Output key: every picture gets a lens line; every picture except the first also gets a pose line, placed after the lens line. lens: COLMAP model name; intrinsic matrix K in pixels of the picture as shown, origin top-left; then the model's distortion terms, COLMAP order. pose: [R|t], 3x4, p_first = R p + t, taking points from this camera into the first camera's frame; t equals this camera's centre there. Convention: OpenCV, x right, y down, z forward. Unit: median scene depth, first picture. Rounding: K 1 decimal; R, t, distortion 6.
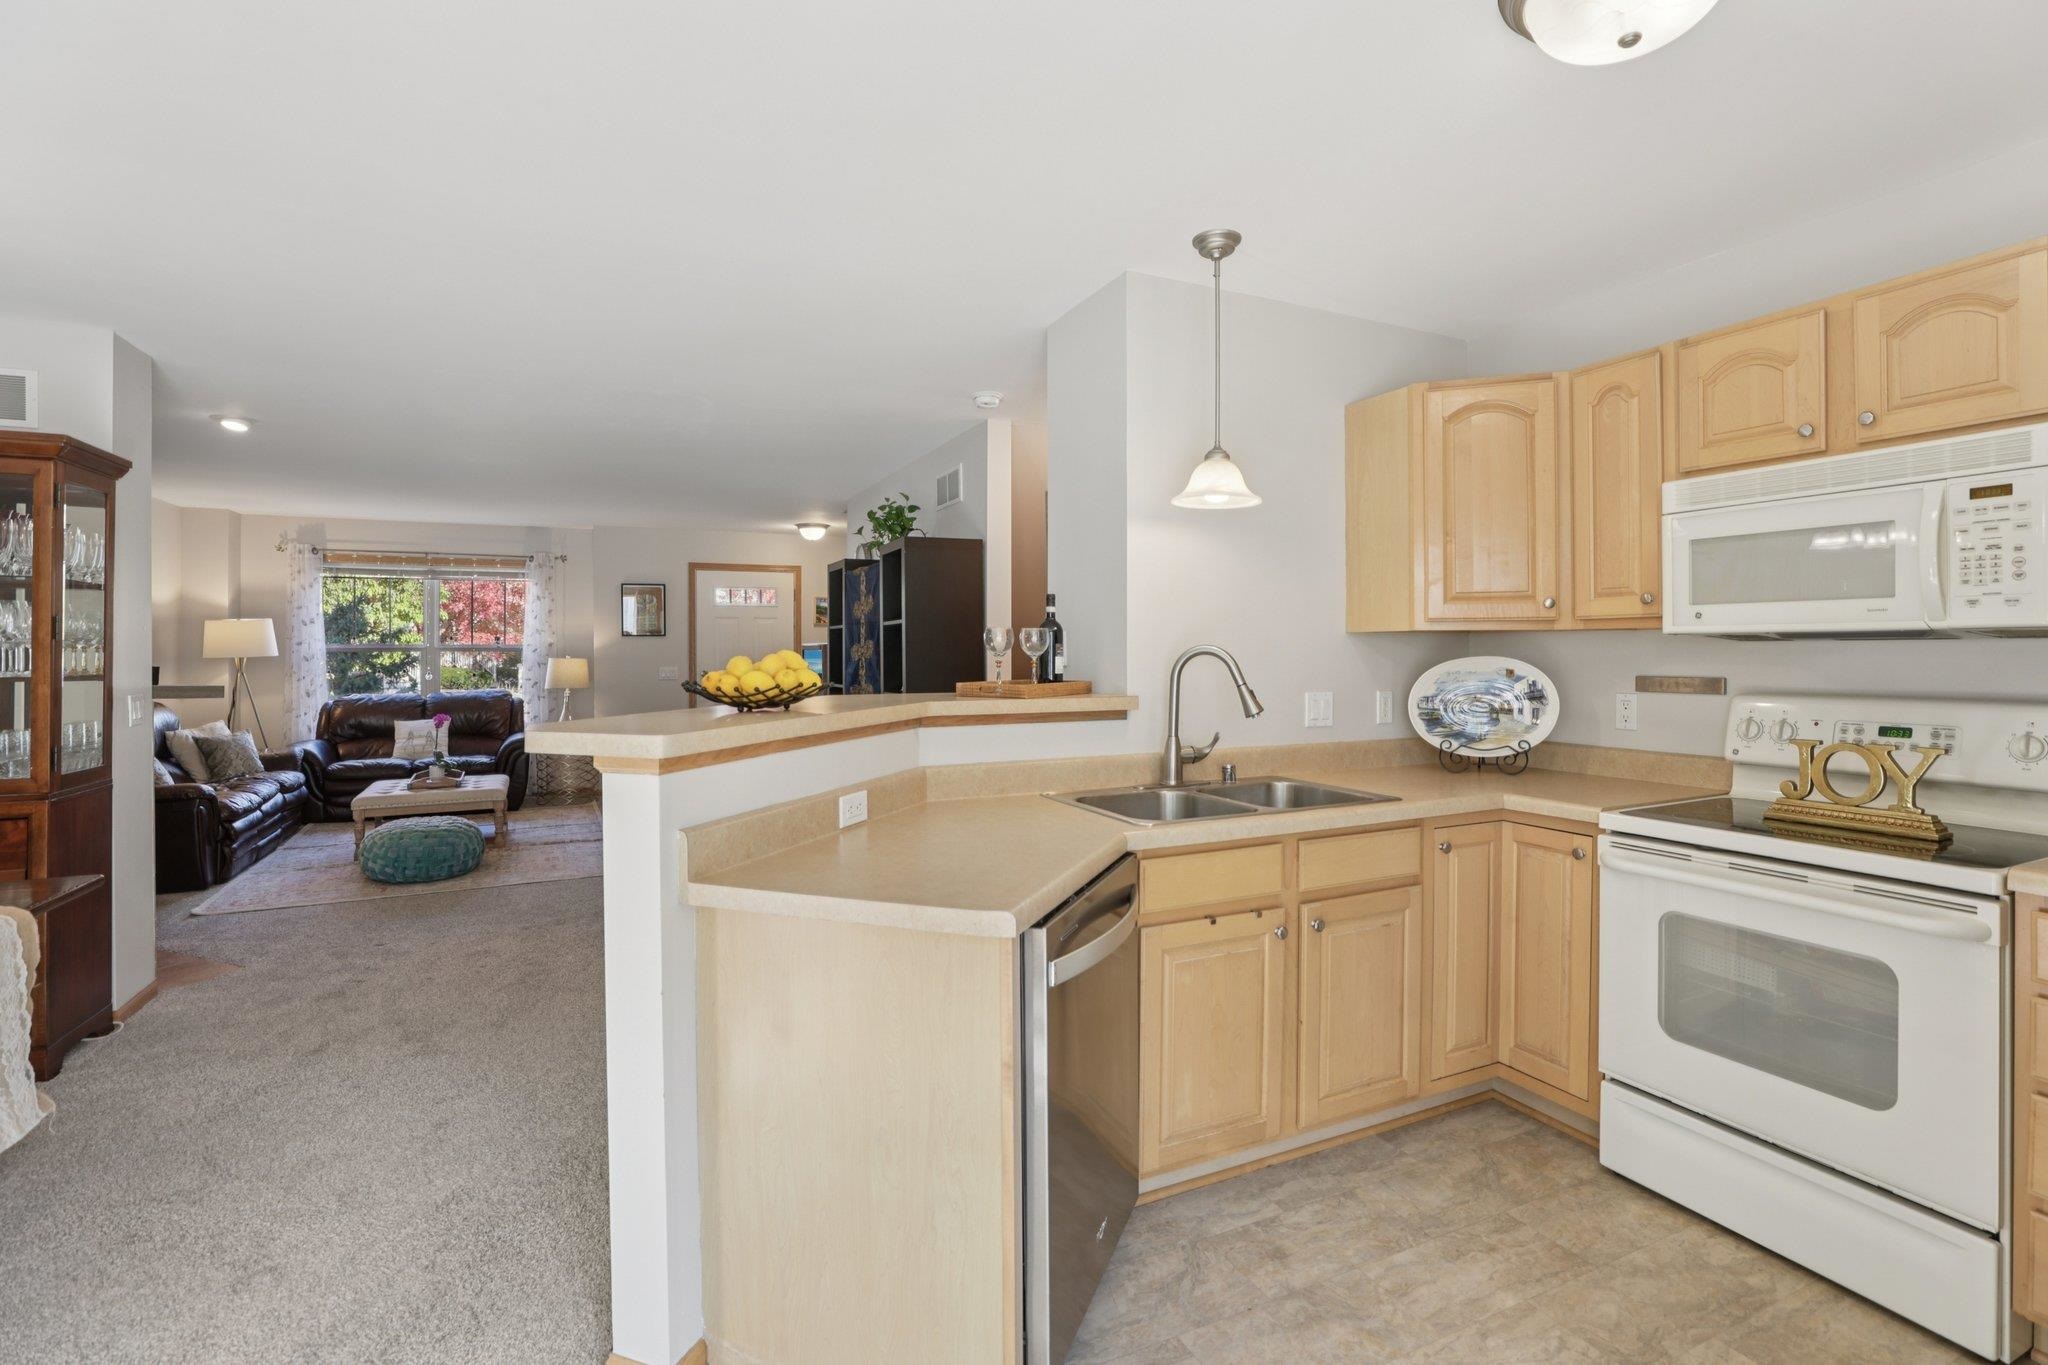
lens RADIAL K [[929.7, 0, 1029.6], [0, 929.7, 659.8], [0, 0, 1]] dist [-0.026267, 0.000229]
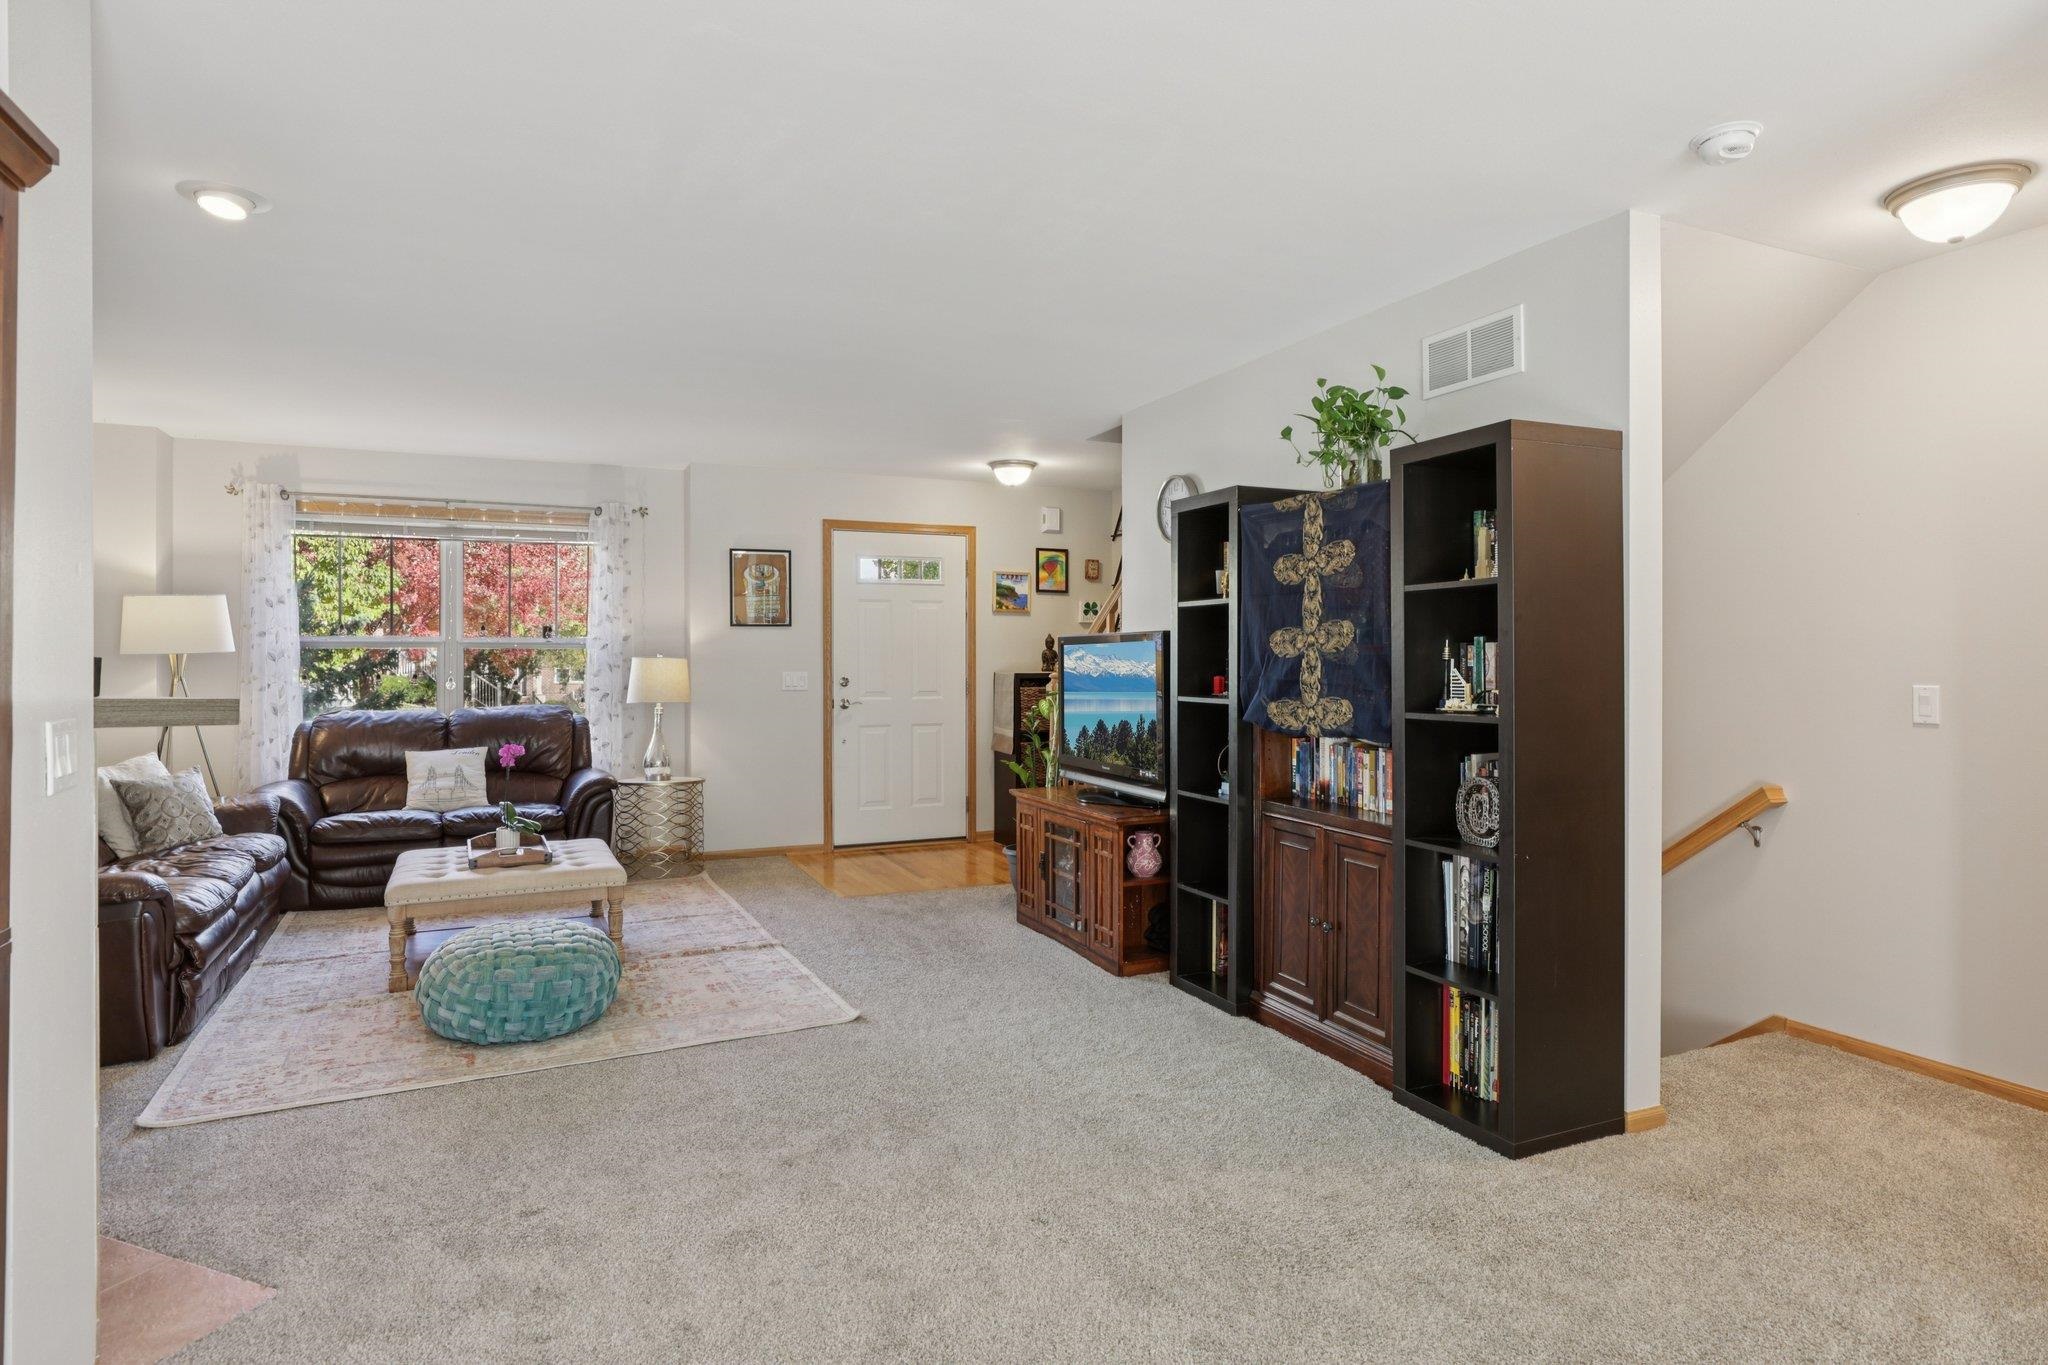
lens RADIAL K [[1175.2, 0, 1117.7], [0, 1175.2, 670.3], [0, 0, 1]] dist [-0.017022, 0.001025]
pose [[0.999952, 0.002824, -0.009351, -0.283412], [-0.002800, 0.999993, 0.002523, 0.007285], [0.009358, -0.002497, 0.999953, 0.269081]]
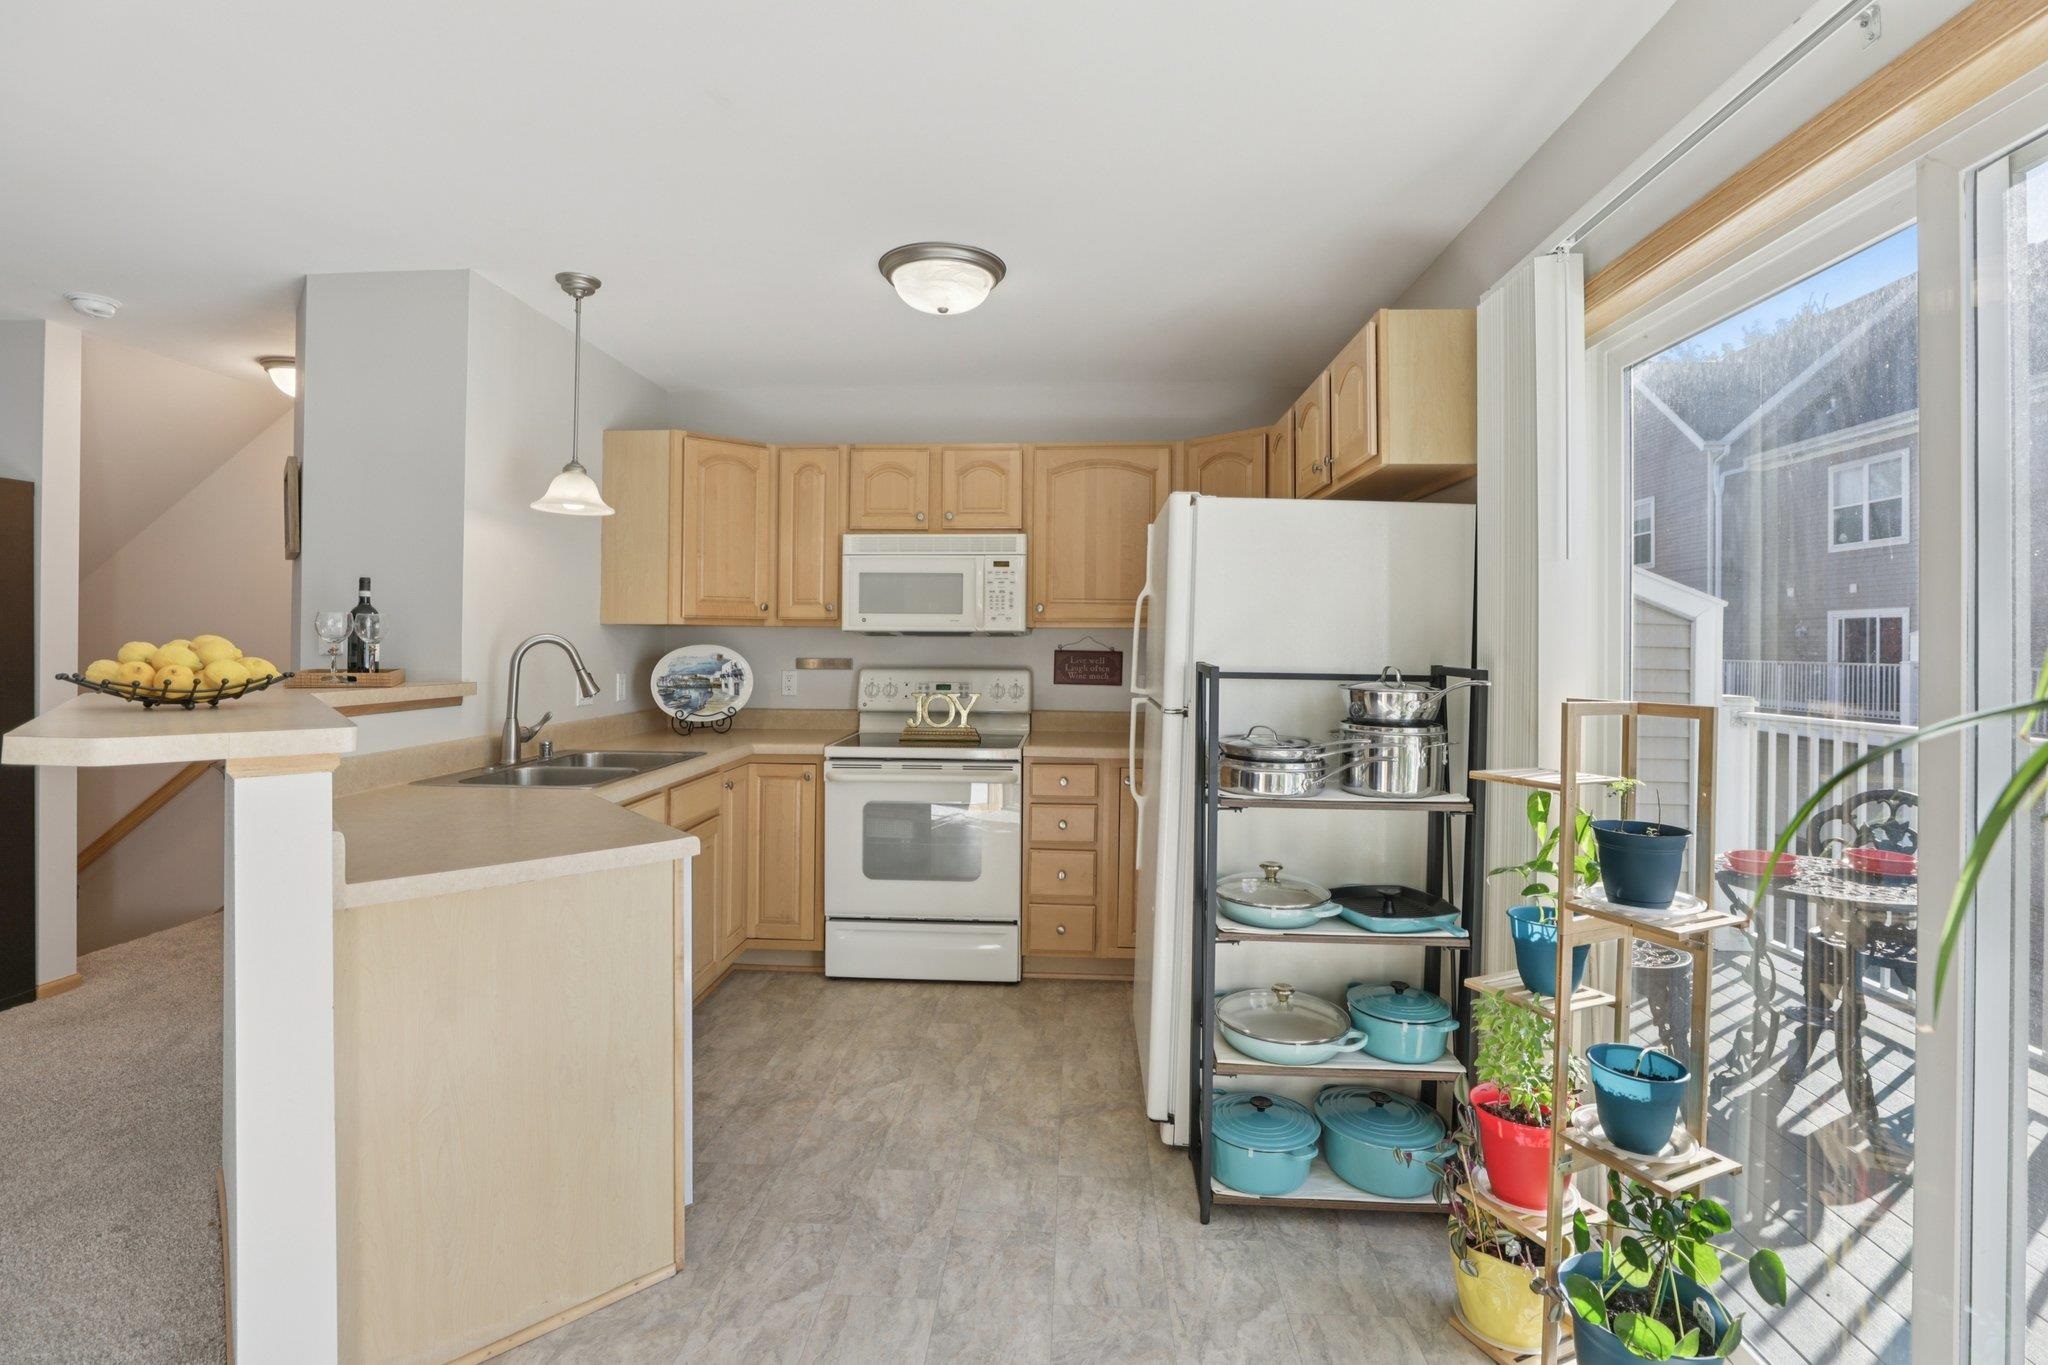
lens RADIAL K [[929.7, 0, 1029.6], [0, 929.7, 659.8], [0, 0, 1]] dist [-0.026267, 0.000229]
pose [[0.483641, -0.011597, 0.875190, -0.244671], [-0.000991, 0.999904, 0.013797, -0.000406], [-0.875266, -0.007540, 0.483583, -0.020898]]
